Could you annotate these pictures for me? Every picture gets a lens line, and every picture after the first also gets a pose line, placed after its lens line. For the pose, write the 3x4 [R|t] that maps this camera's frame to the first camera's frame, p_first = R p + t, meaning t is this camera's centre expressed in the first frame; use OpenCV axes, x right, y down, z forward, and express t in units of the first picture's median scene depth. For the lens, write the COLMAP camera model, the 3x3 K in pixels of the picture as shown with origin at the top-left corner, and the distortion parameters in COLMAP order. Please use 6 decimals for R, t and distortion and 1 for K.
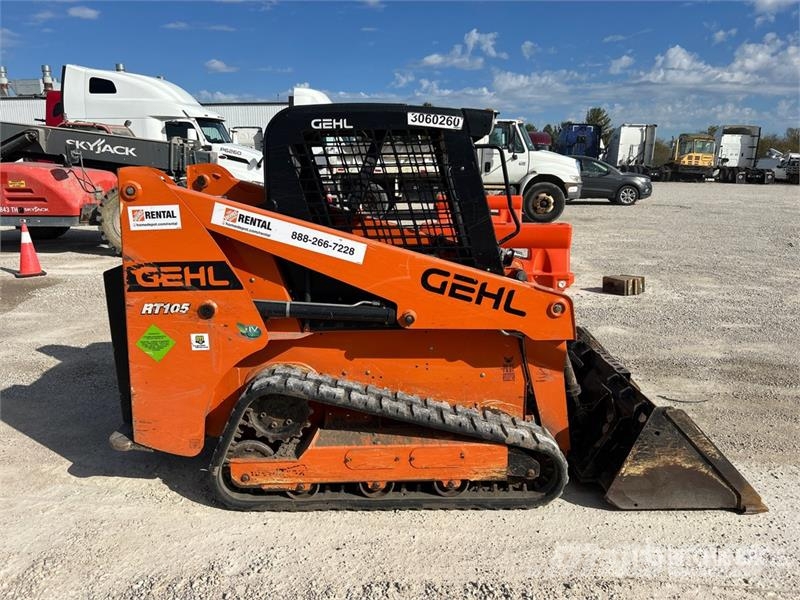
lens RADIAL K [[607.6, 0, 397.3], [0, 607.6, 299.5], [0, 0, 1]] dist [0.041936, -0.034434]
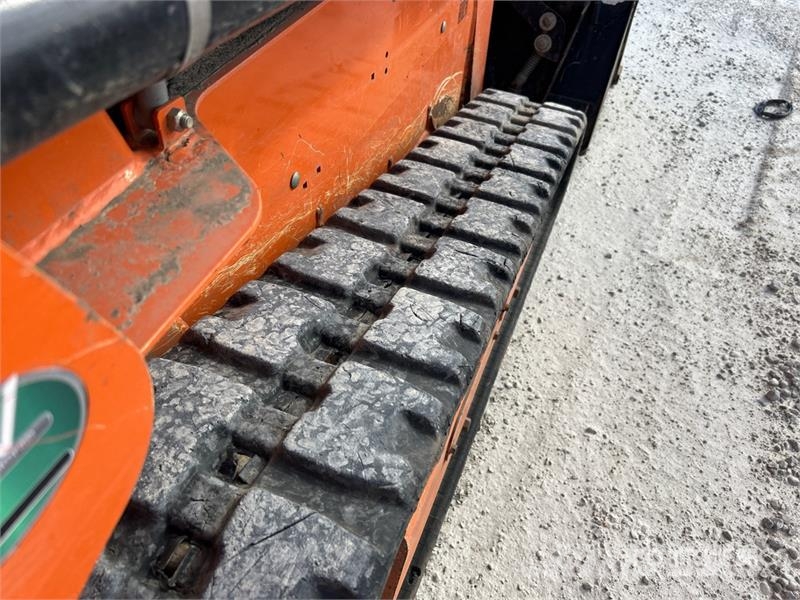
lens RADIAL K [[607.6, 0, 402.9], [0, 607.6, 293.0], [0, 0, 1]] dist [0.041936, -0.034434]
pose [[0.388088, -0.642203, 0.661032, -0.252051], [0.154887, 0.752494, 0.640127, 0.000282], [-0.908514, -0.146040, 0.391503, 0.933327]]
